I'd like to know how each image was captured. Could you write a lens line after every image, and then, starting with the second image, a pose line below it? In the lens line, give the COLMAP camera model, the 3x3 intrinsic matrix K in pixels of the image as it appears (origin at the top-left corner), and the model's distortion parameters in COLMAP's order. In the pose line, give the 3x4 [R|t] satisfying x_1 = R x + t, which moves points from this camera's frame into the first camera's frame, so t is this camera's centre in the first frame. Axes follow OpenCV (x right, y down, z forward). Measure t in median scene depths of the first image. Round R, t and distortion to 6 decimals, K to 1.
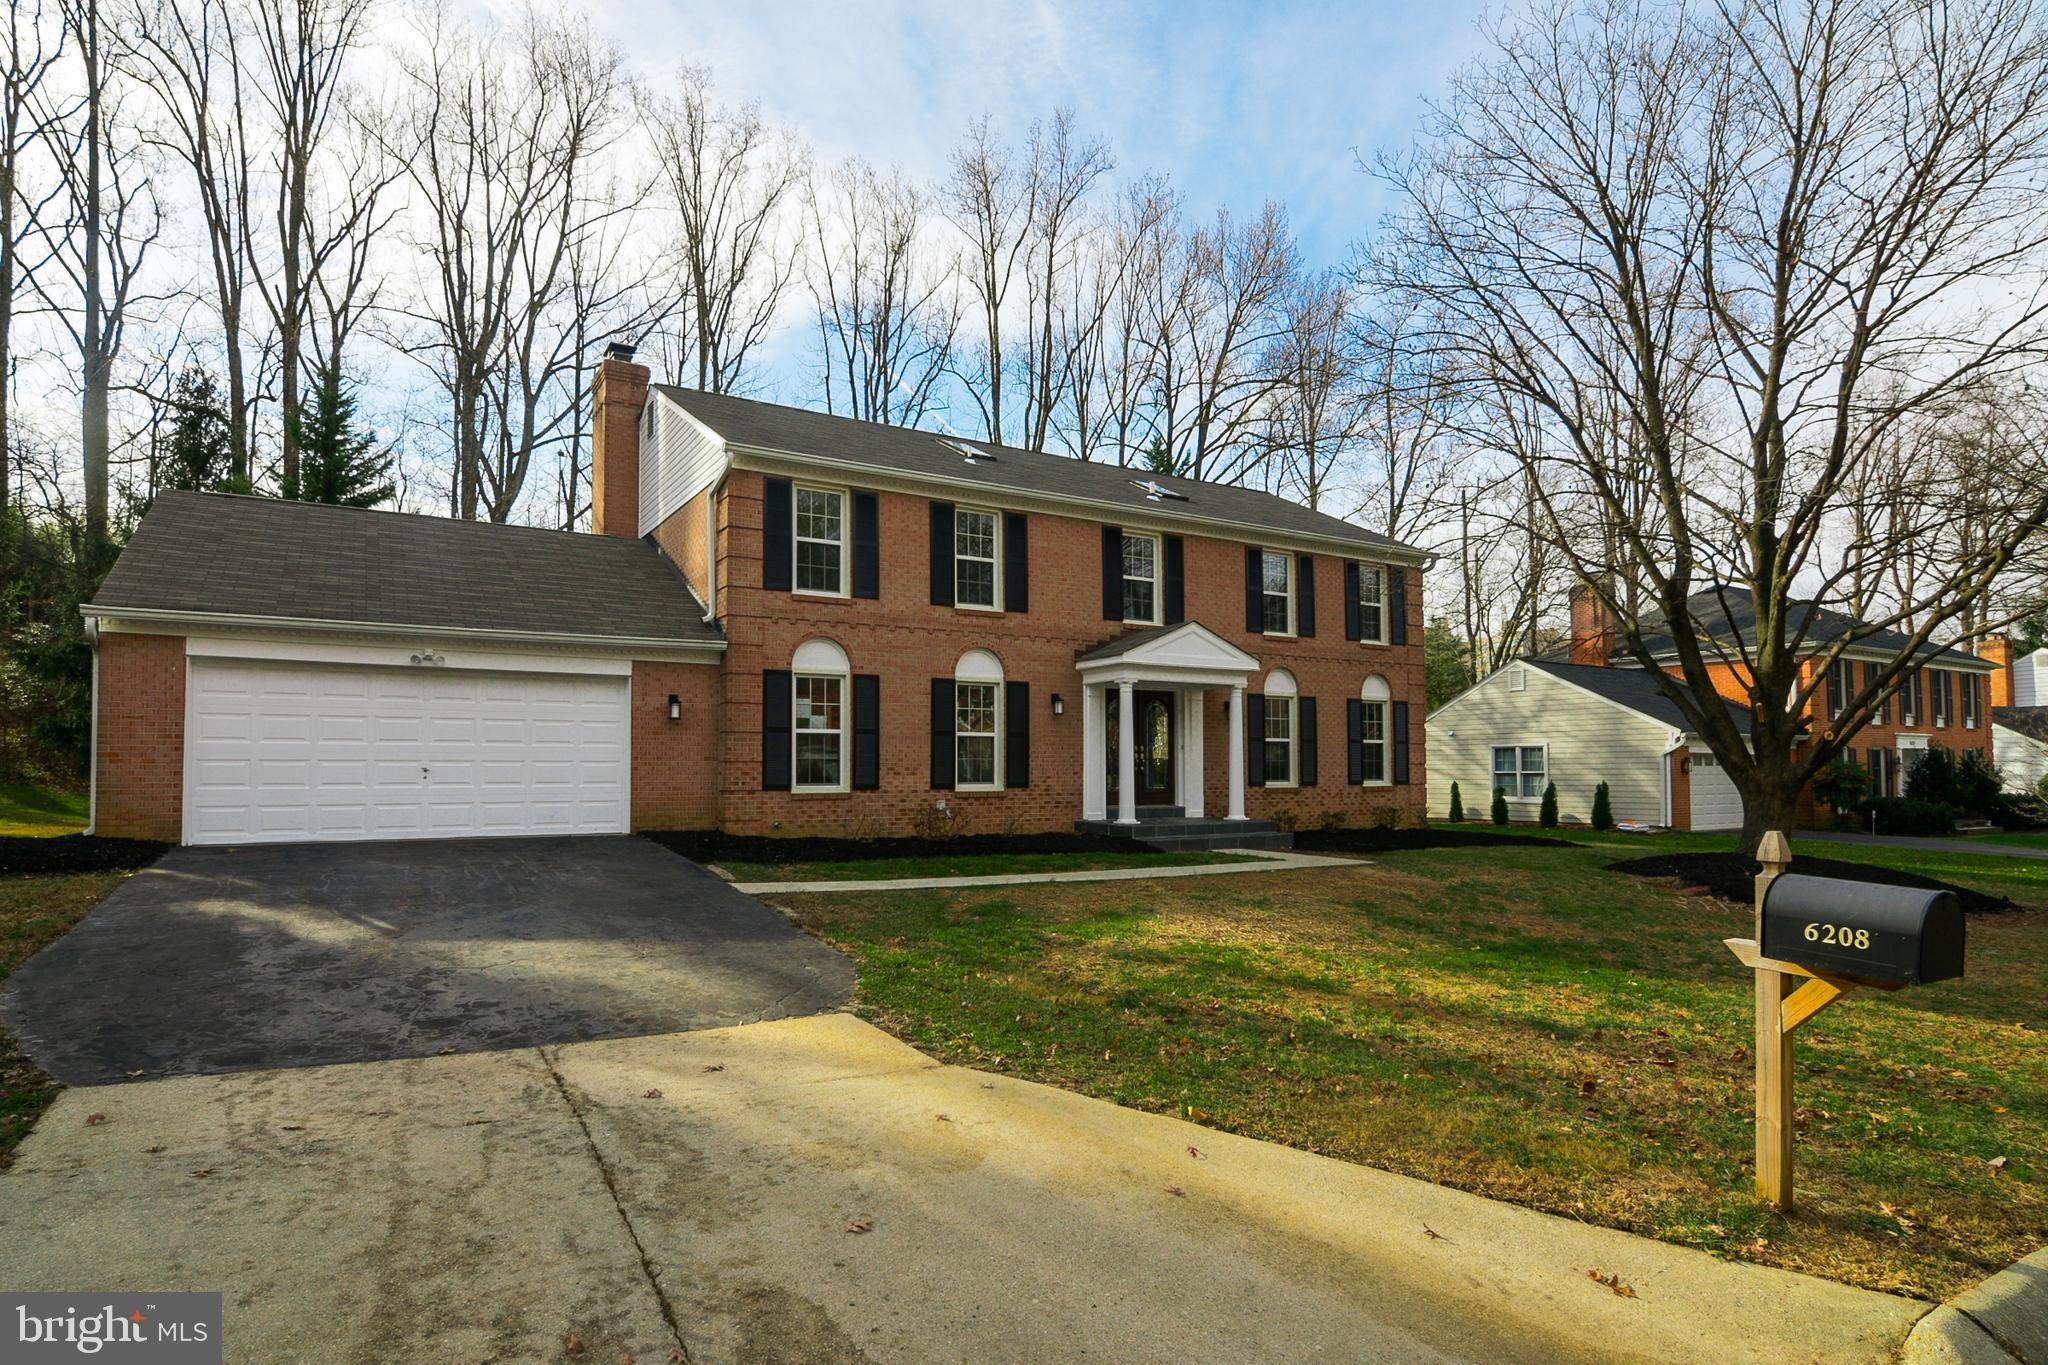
lens RADIAL K [[1061.2, 0, 1025.1], [0, 1061.2, 672.1], [0, 0, 1]] dist [-0.002160, -0.000636]
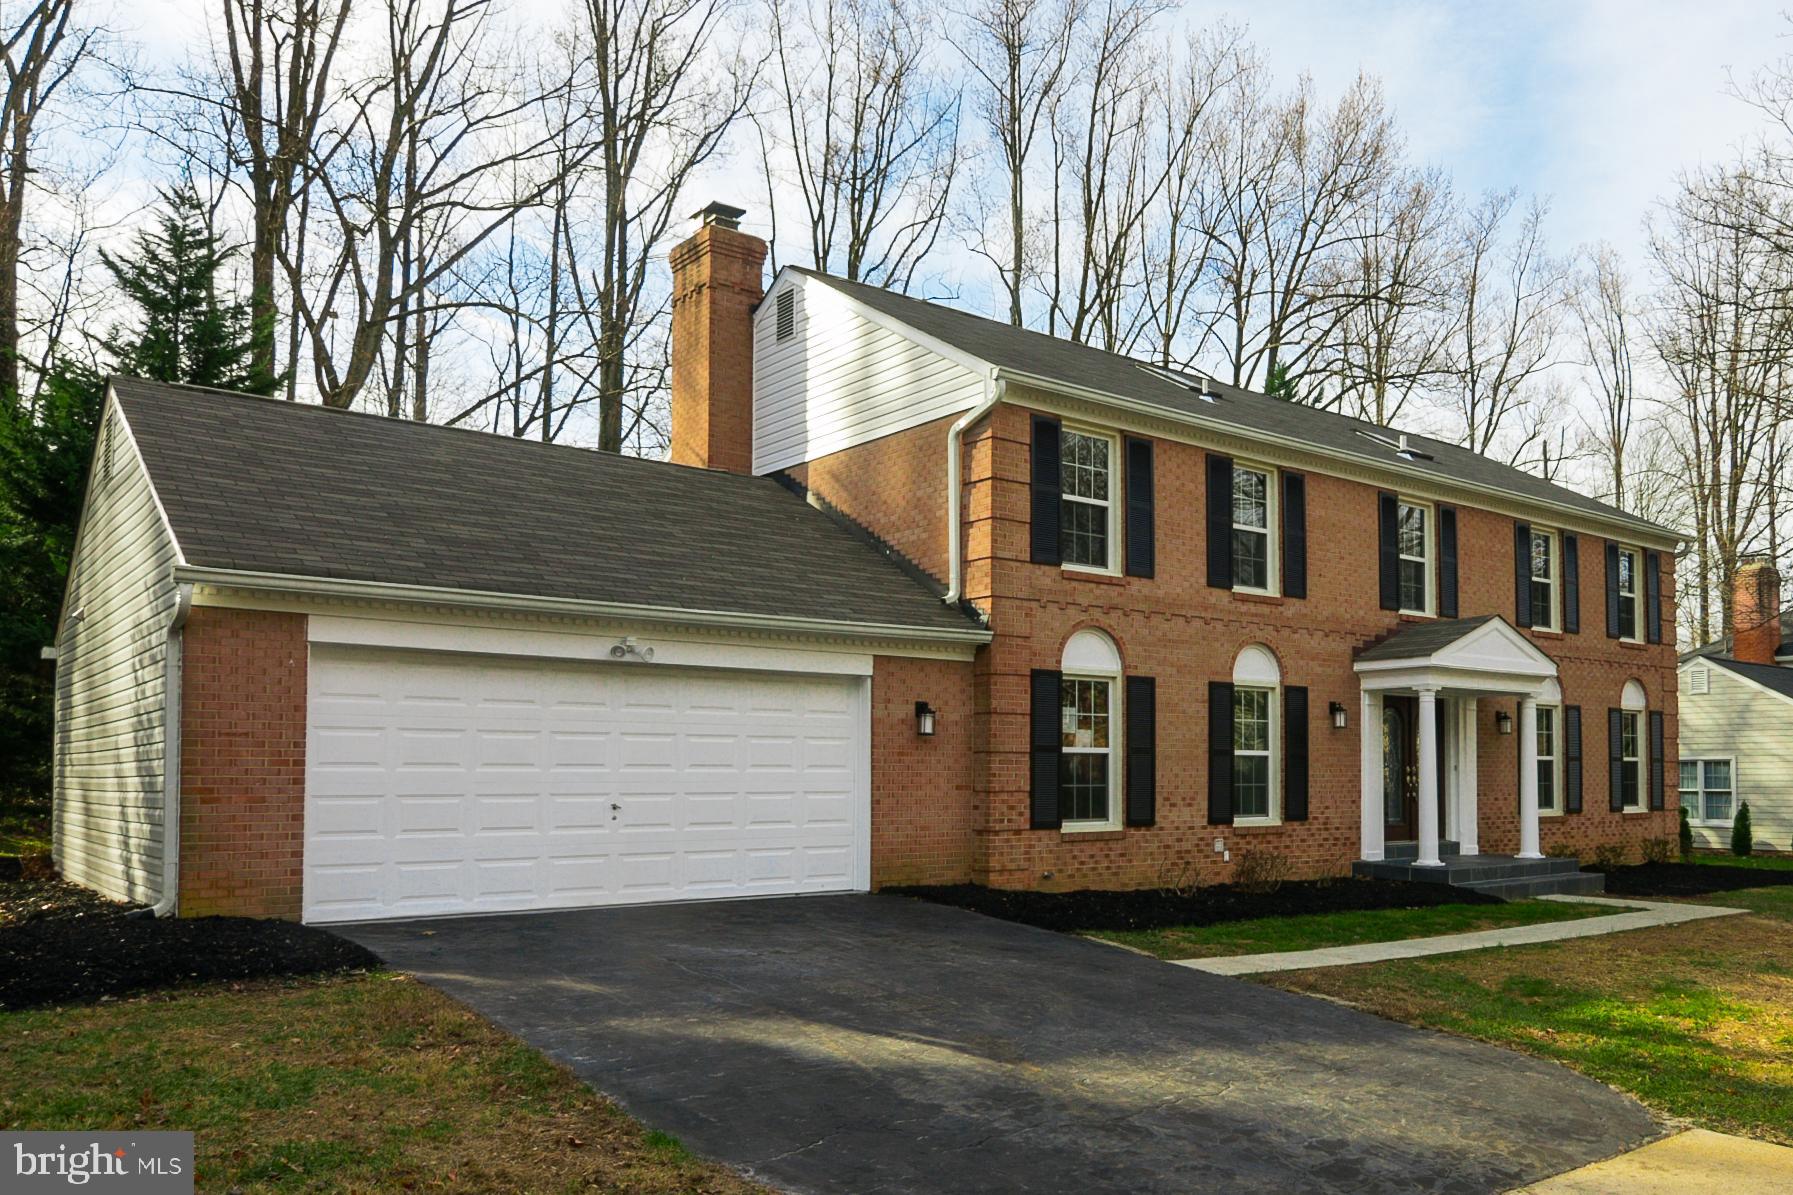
lens RADIAL K [[1446.8, 0, 895.6], [0, 1446.8, 607.6], [0, 0, 1]] dist [0.001114, 0.003548]
pose [[0.975355, 0.025500, 0.219161, -0.553464], [-0.024249, 0.999671, -0.008396, -0.034413], [-0.219303, 0.002875, 0.975653, 0.016213]]
